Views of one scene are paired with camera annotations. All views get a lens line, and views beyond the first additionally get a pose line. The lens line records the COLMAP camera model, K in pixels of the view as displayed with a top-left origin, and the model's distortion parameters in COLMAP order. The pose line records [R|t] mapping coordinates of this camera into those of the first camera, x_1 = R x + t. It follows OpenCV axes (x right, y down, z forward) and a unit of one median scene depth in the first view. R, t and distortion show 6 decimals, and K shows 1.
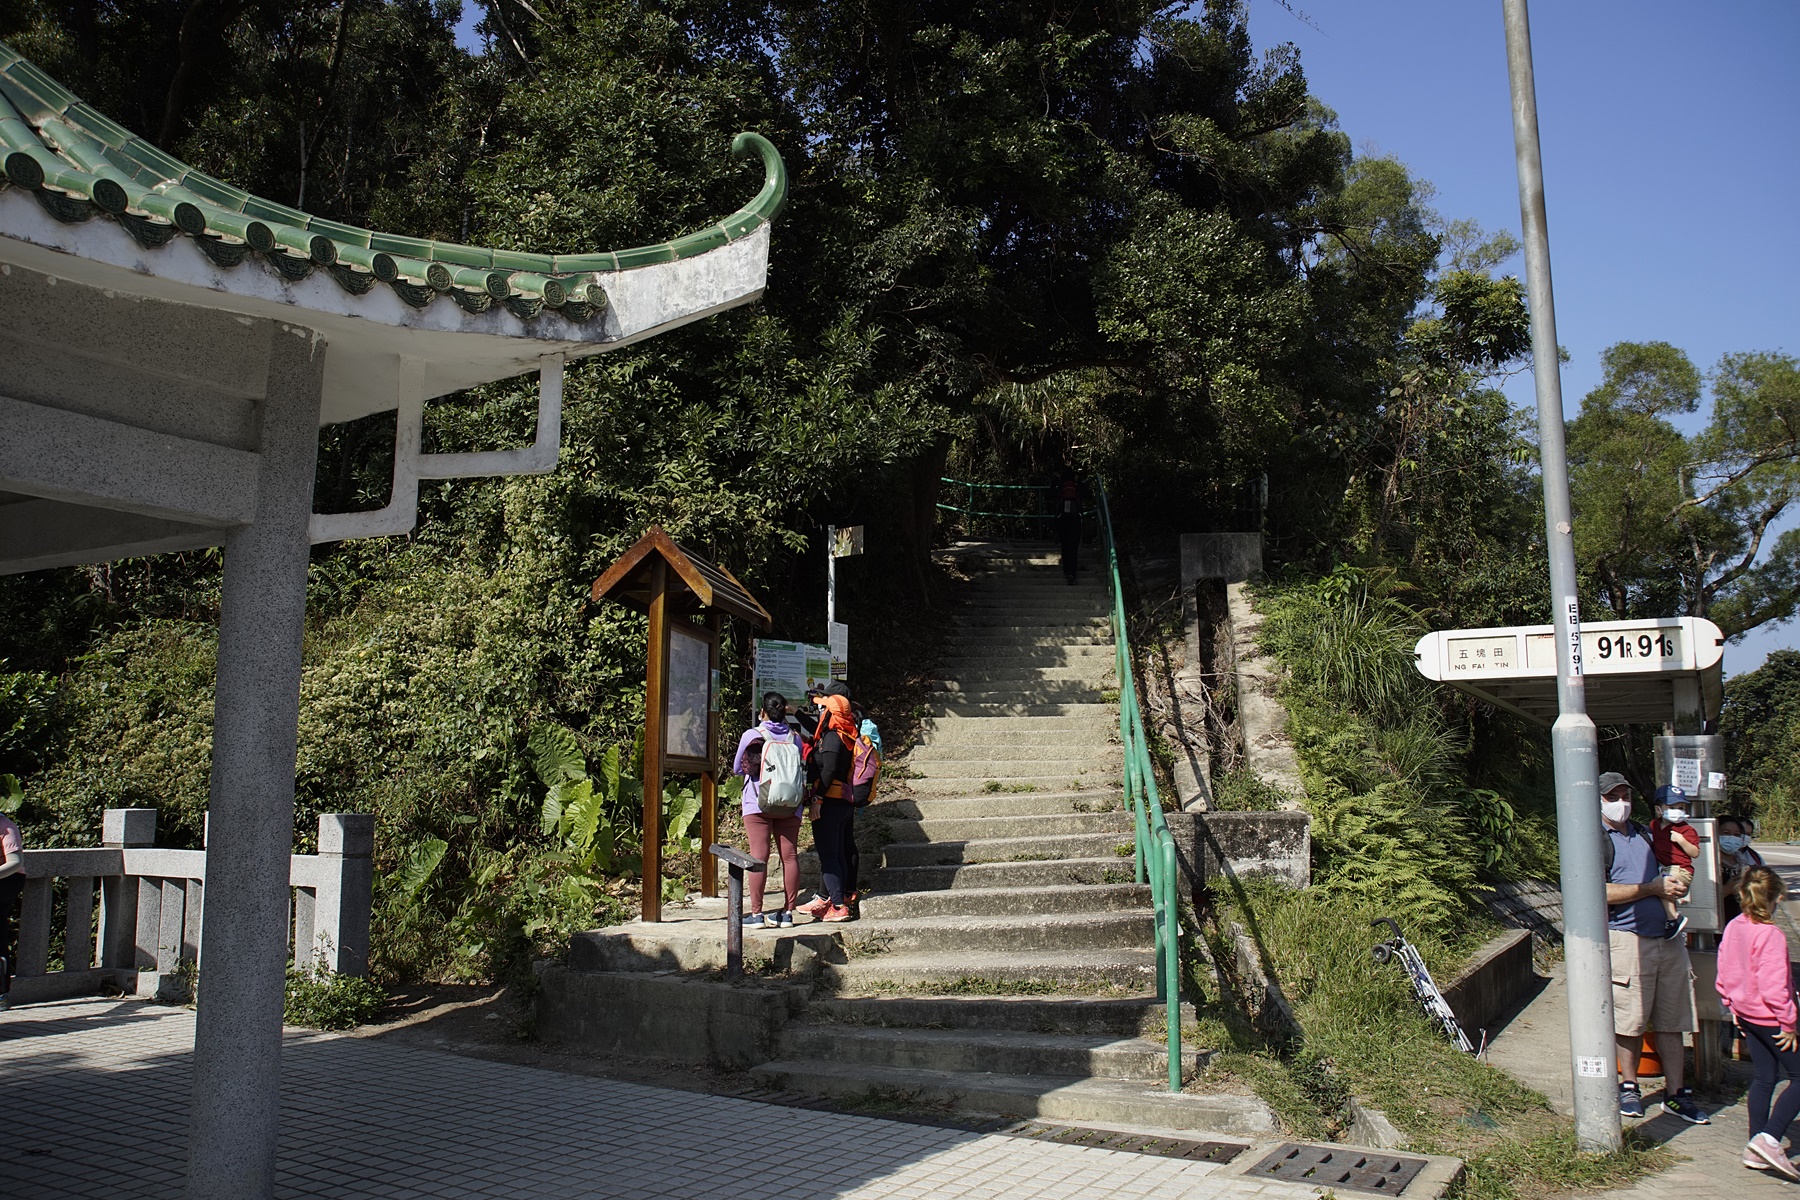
lens RADIAL K [[1449.2, 0, 900.0], [0, 1449.2, 600.0], [0, 0, 1]] dist [-0.120343, 0.131492]
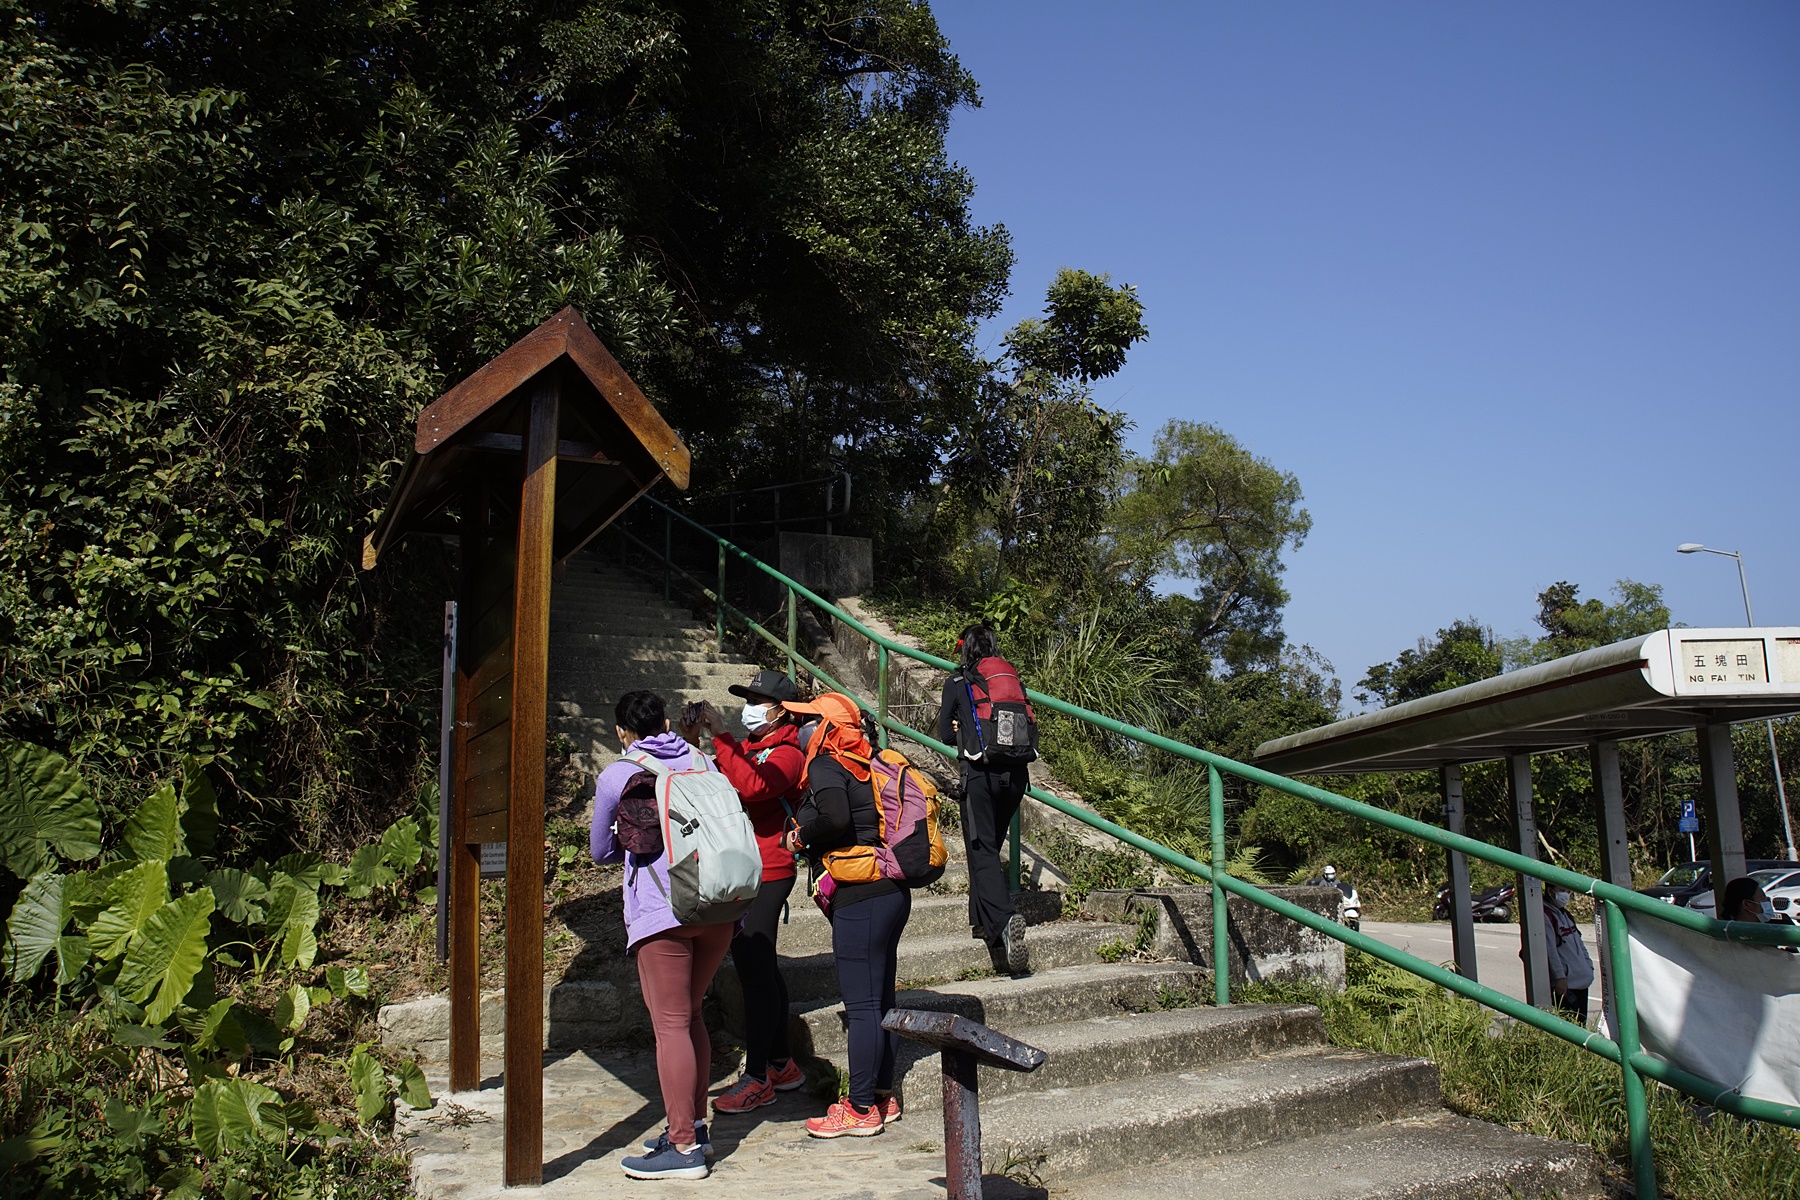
lens RADIAL K [[1449.2, 0, 900.0], [0, 1449.2, 600.0], [0, 0, 1]] dist [-0.120343, 0.131492]
pose [[0.843473, 0.071939, 0.532332, -0.290756], [-0.049184, 0.997172, -0.056825, 0.057501], [-0.534915, 0.021748, 0.844626, 0.509118]]
